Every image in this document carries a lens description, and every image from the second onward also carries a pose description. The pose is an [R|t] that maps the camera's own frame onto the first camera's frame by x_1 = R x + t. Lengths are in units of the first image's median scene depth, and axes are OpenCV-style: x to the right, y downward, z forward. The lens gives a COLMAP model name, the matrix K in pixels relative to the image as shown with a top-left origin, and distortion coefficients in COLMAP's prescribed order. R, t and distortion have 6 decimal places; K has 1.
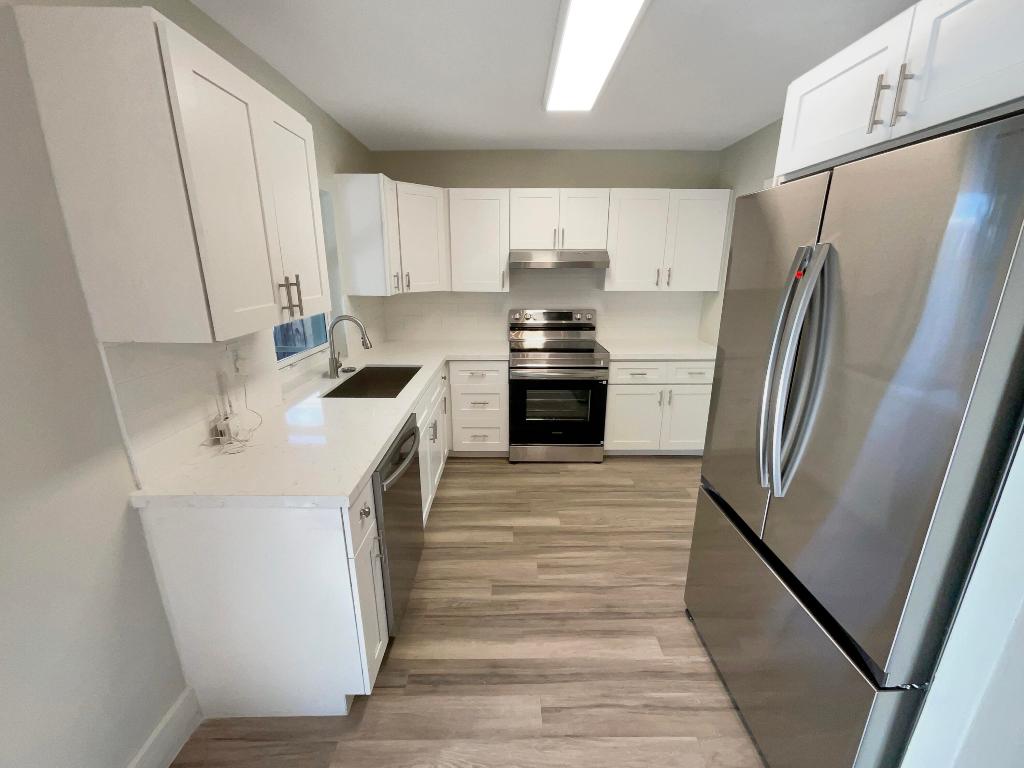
lens RADIAL K [[415.3, 0, 500.4], [0, 415.3, 383.6], [0, 0, 1]] dist [0.004802, 0.001765]
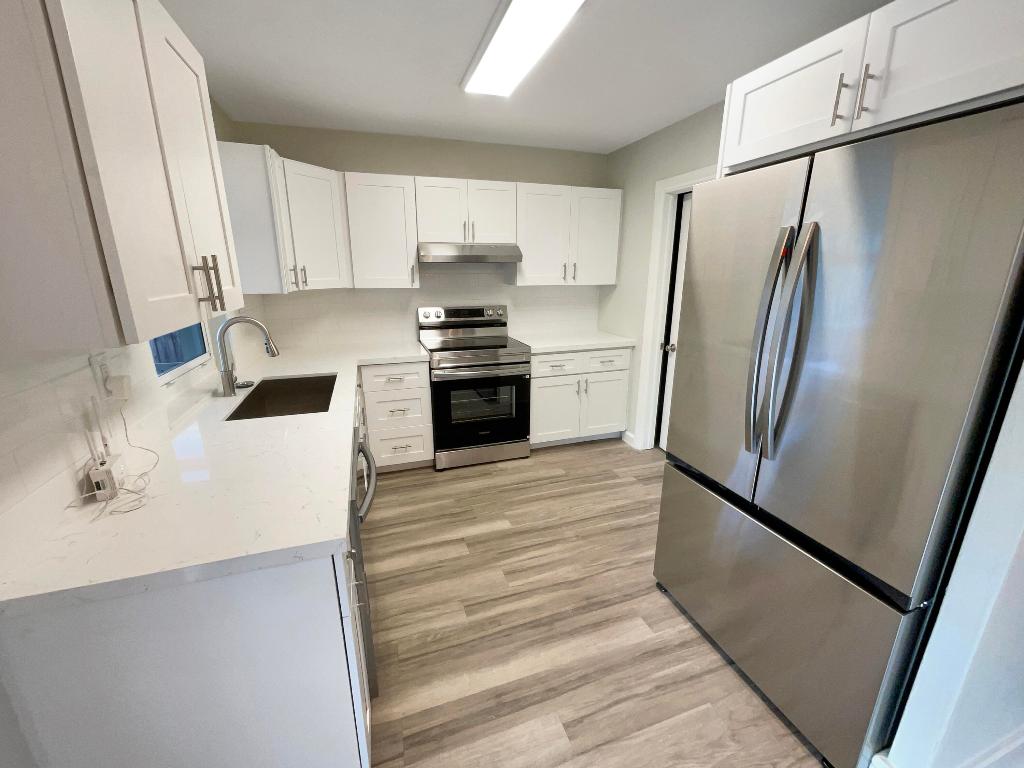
lens RADIAL K [[415.3, 0, 499.7], [0, 415.3, 384.3], [0, 0, 1]] dist [0.004802, 0.001765]
pose [[0.948678, -0.085787, 0.304385, -0.166790], [0.087941, 0.996103, 0.006652, 0.004250], [-0.303770, 0.020457, 0.952526, 0.096101]]
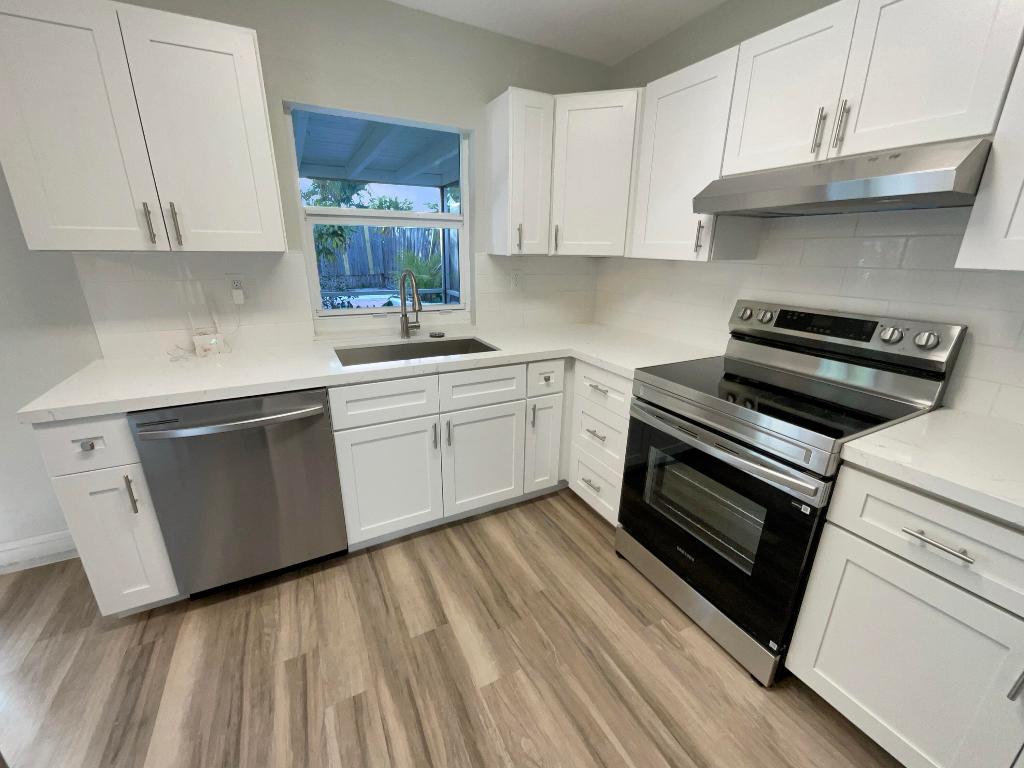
lens RADIAL K [[415.3, 0, 509.2], [0, 415.3, 380.6], [0, 0, 1]] dist [0.004802, 0.001765]
pose [[0.484710, 0.274640, -0.830439, 0.564298], [-0.254754, 0.952591, 0.166344, -0.150883], [0.836754, 0.130929, 0.531696, 0.790606]]
